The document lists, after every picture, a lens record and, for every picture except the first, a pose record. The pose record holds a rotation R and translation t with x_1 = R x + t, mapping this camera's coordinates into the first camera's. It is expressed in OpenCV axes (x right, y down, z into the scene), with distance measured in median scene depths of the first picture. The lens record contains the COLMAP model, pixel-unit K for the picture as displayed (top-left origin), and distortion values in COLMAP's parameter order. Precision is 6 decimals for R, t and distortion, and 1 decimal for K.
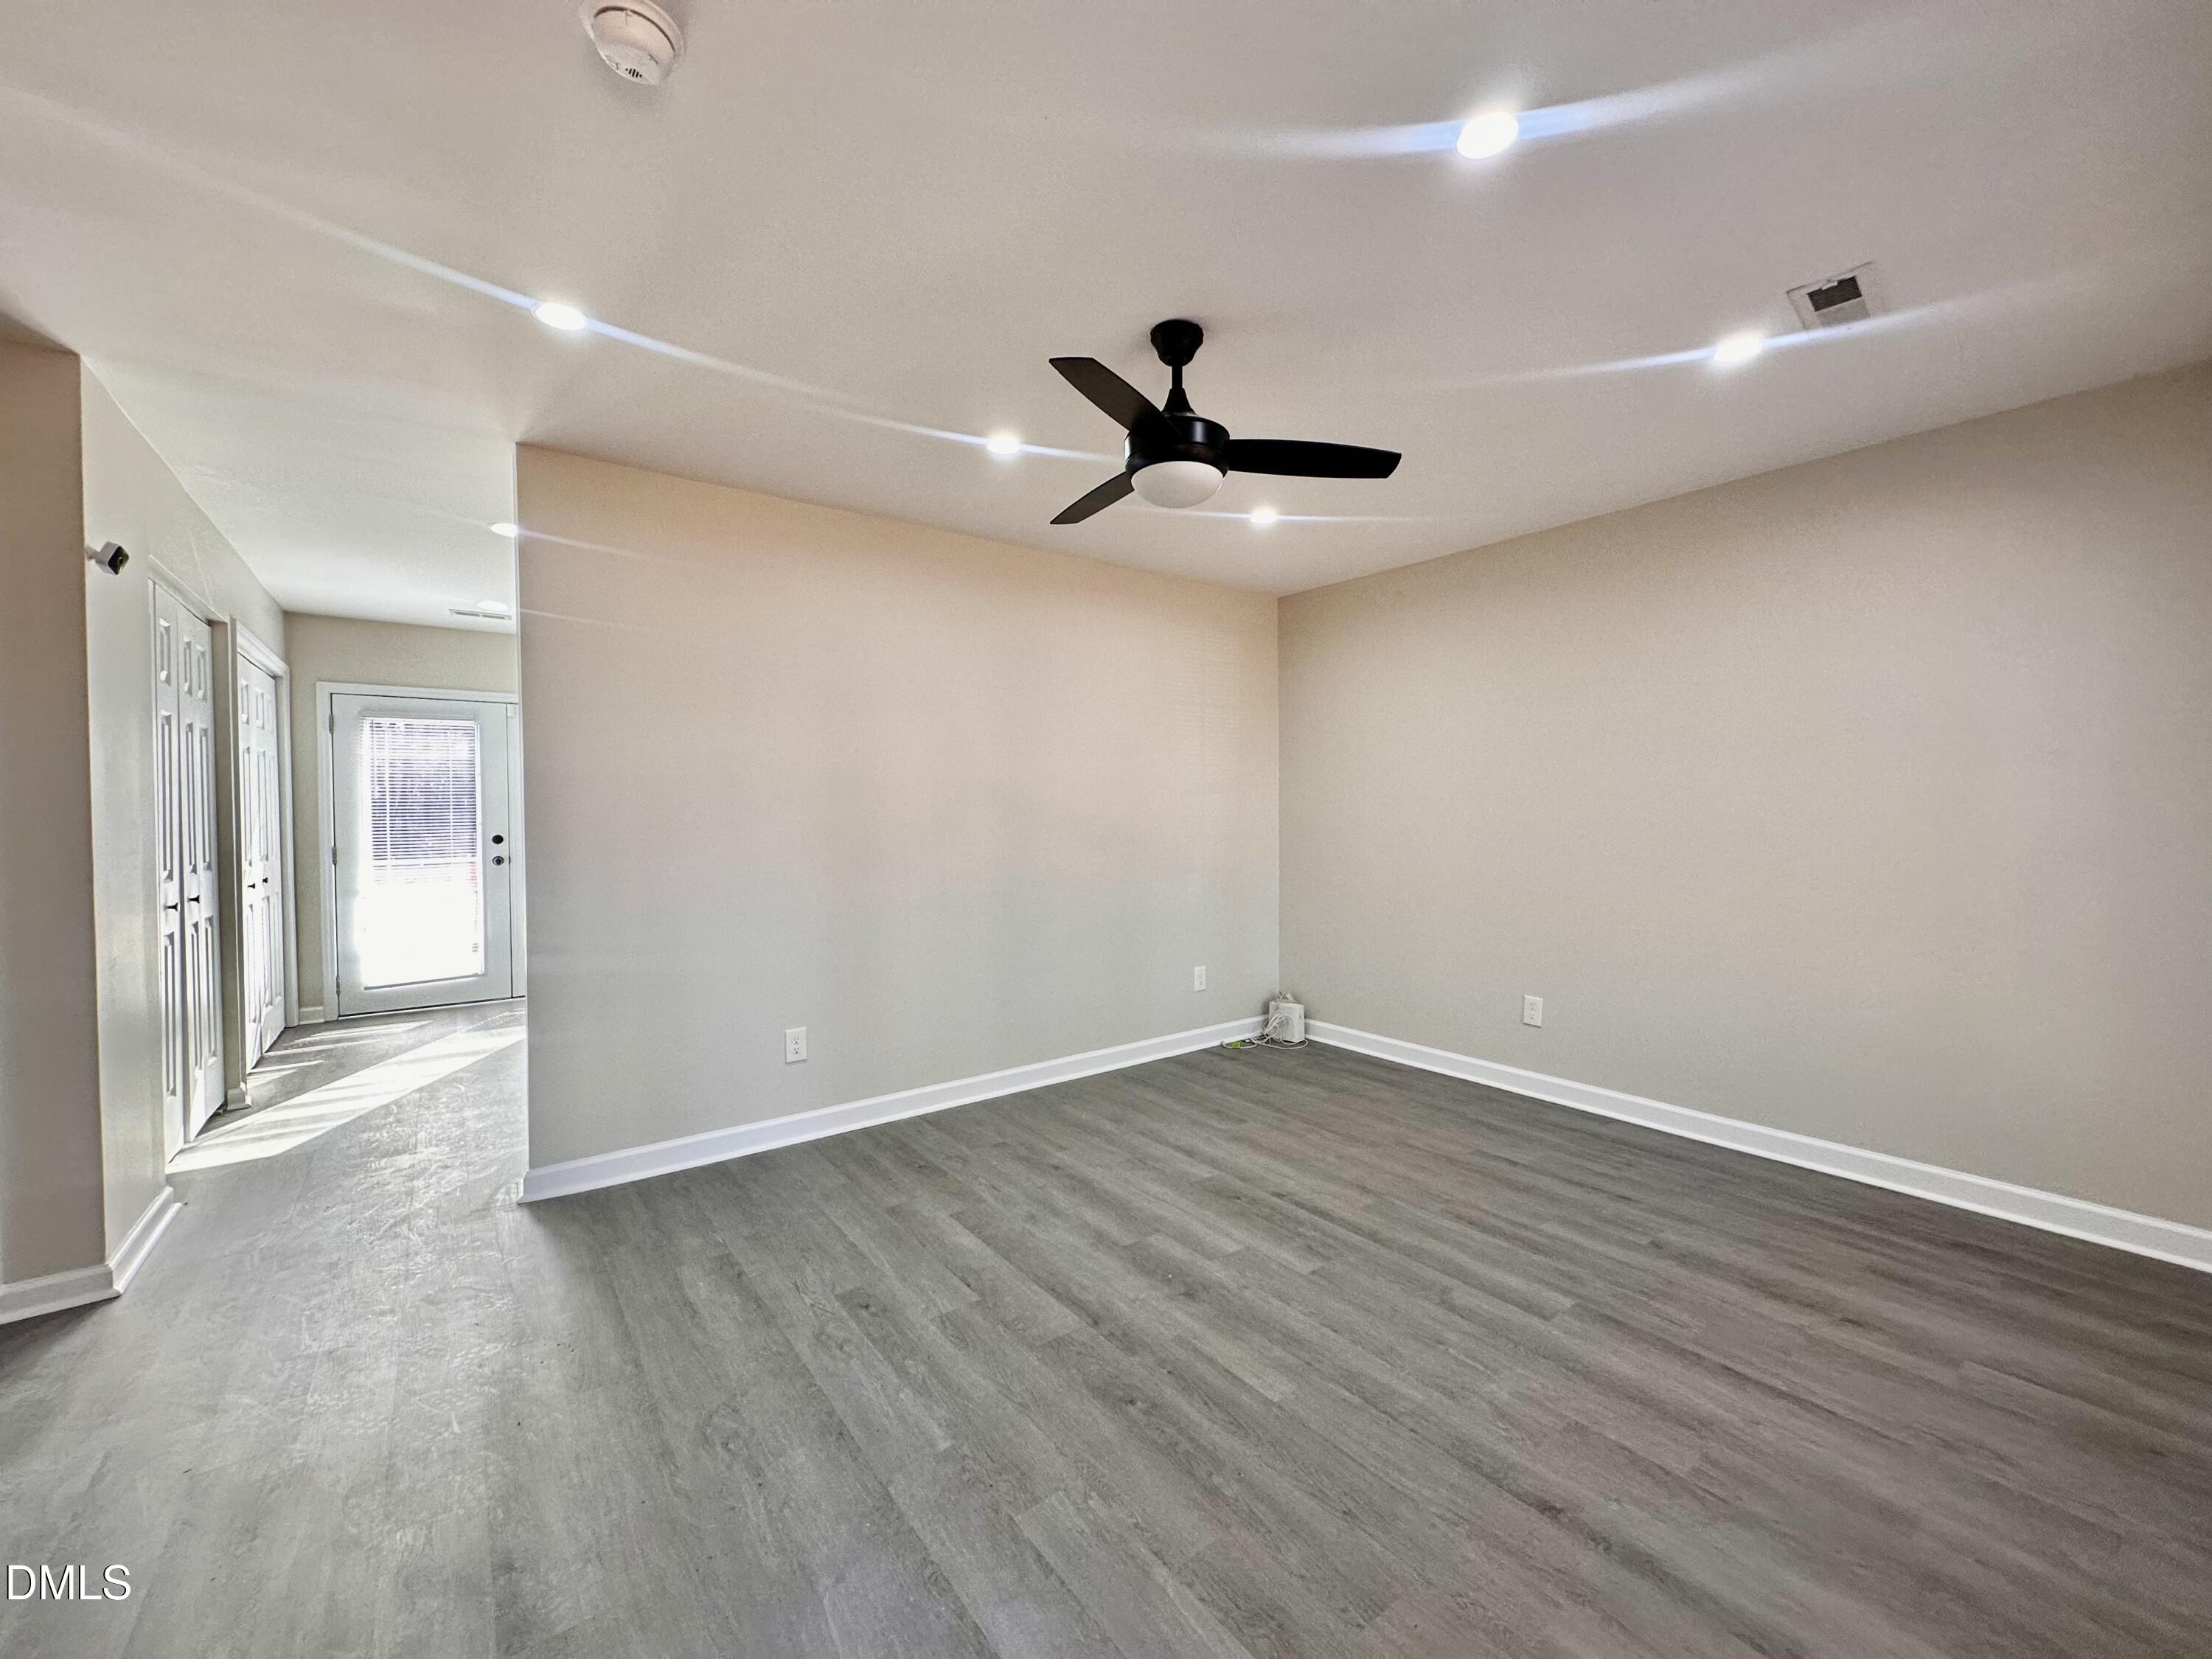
lens RADIAL K [[886.4, 0, 1097.9], [0, 886.4, 821.9], [0, 0, 1]] dist [-0.000769, 0.000543]
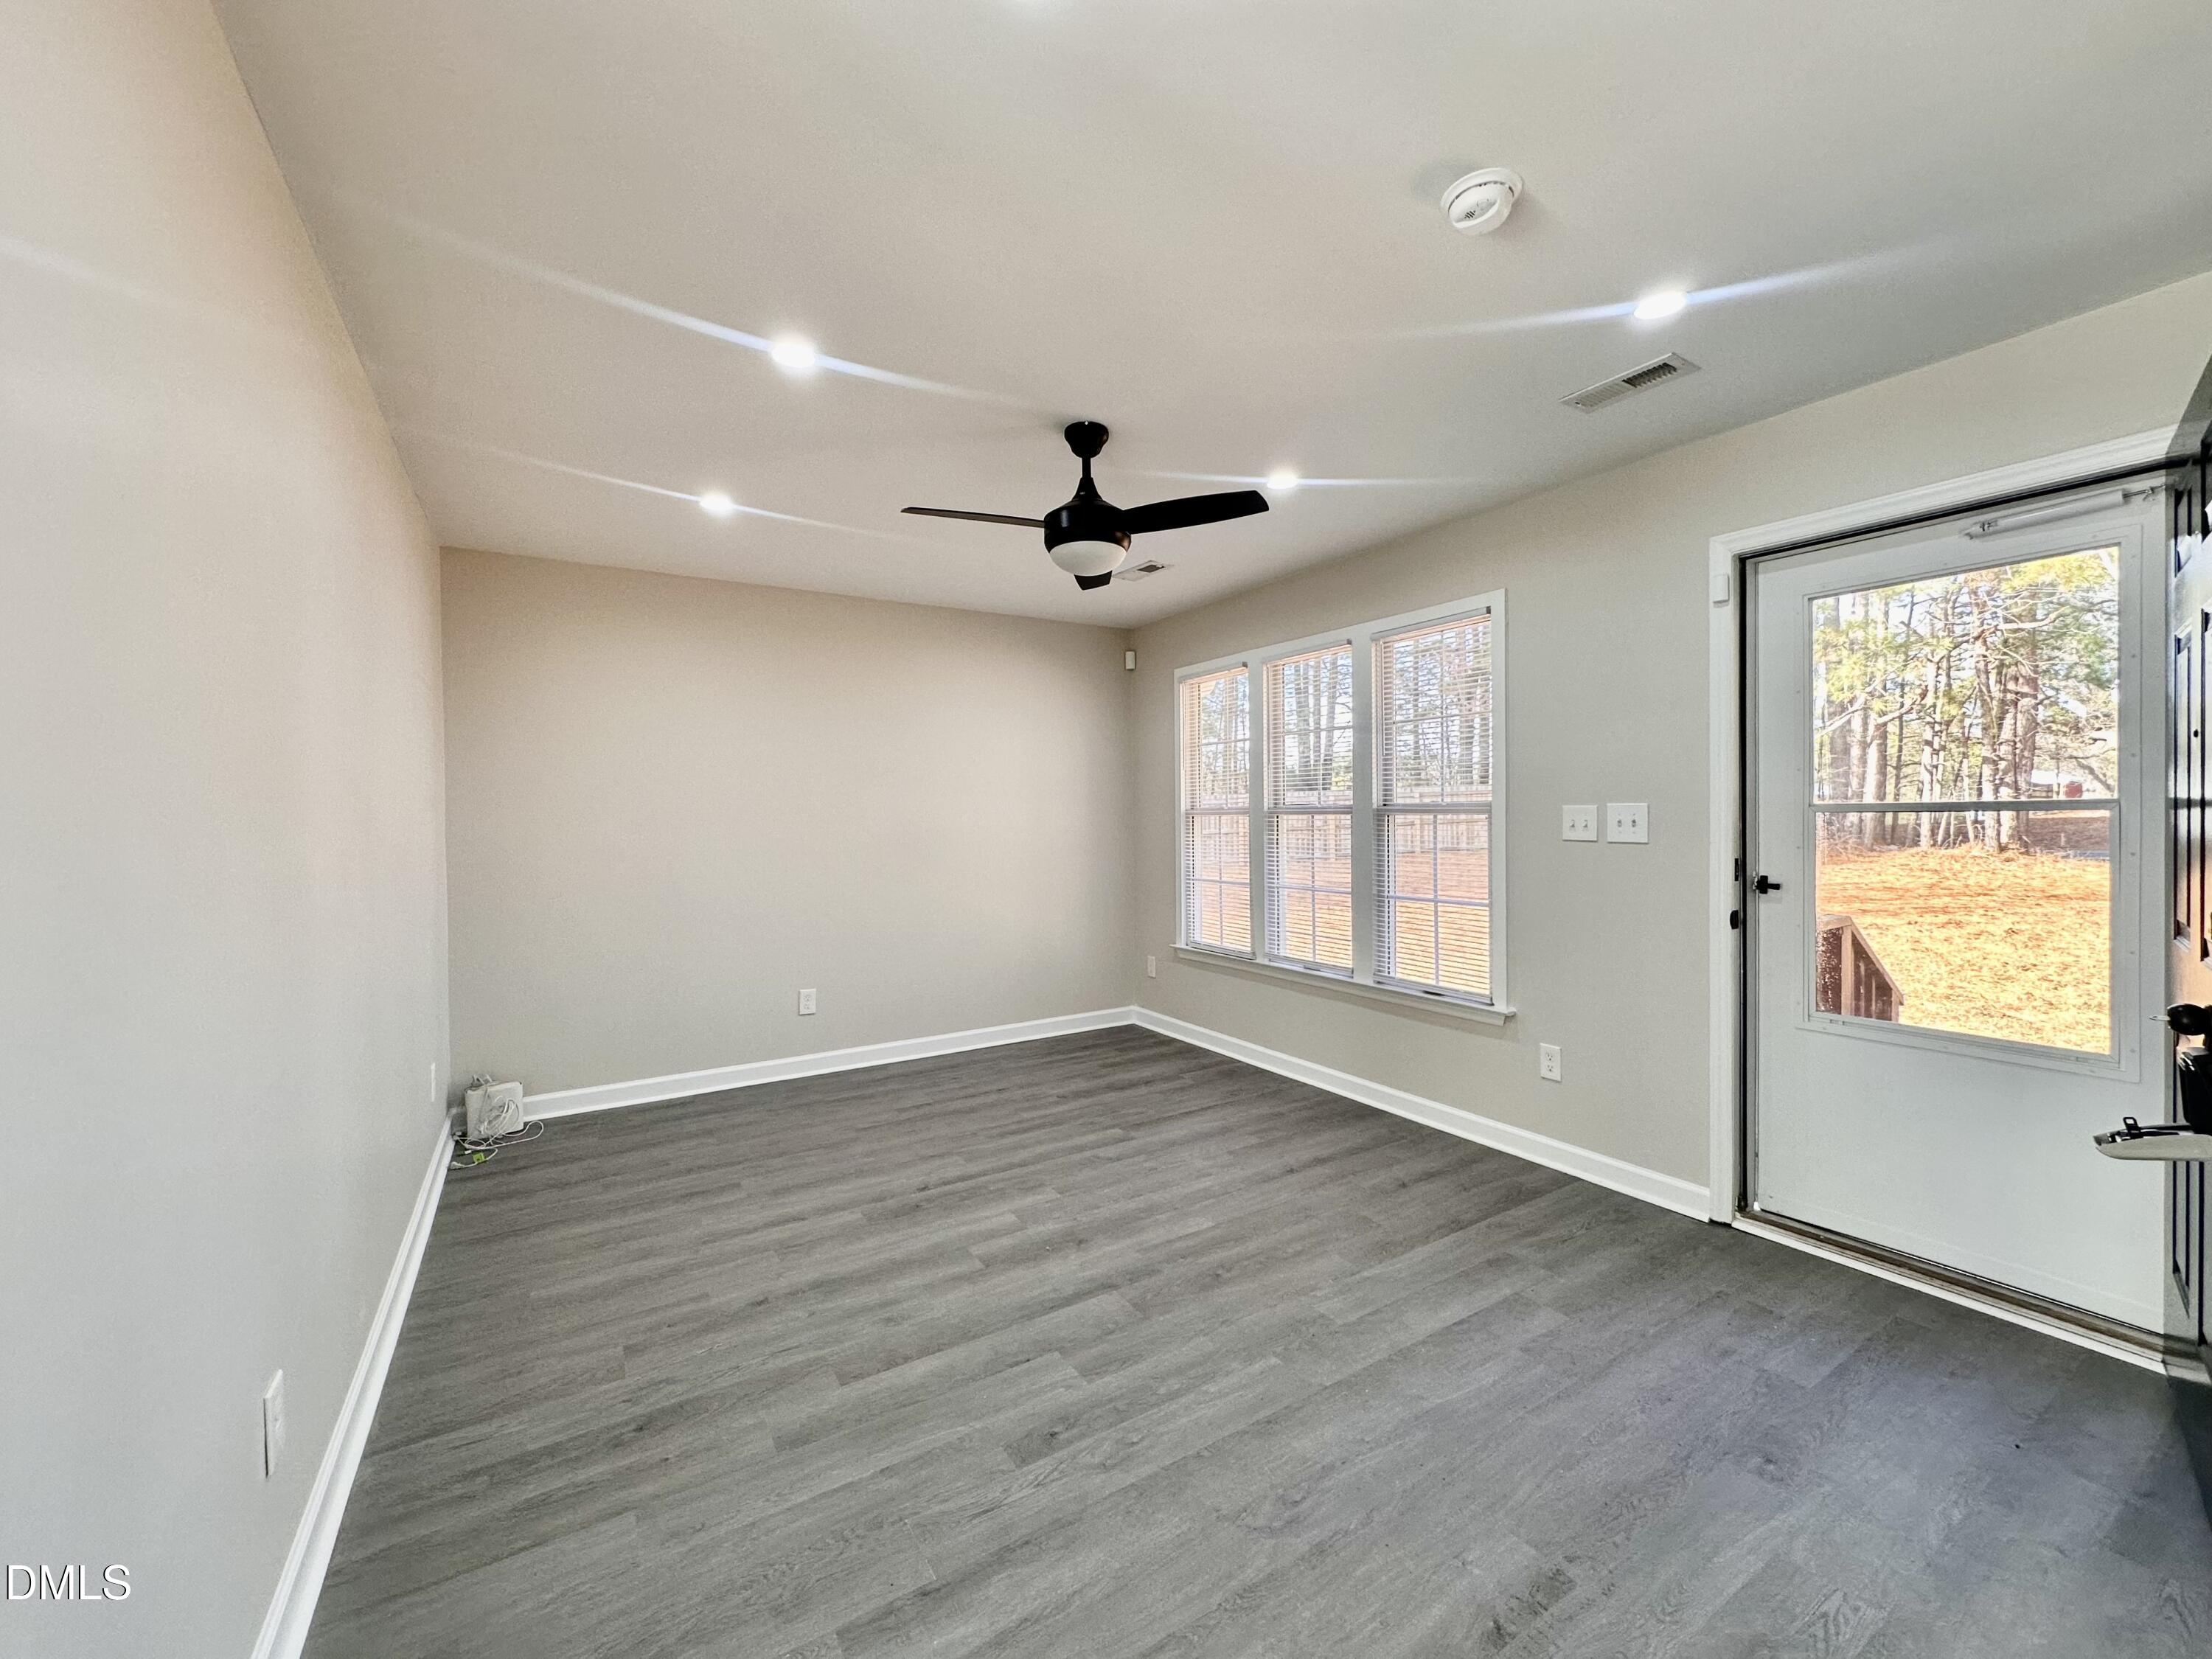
lens RADIAL K [[886.4, 0, 1101.6], [0, 886.4, 834.8], [0, 0, 1]] dist [-0.000769, 0.000543]
pose [[0.078139, -0.016906, 0.996799, -0.943279], [0.023094, 0.999619, 0.015144, -0.023459], [-0.996675, 0.021837, 0.078500, 0.768529]]
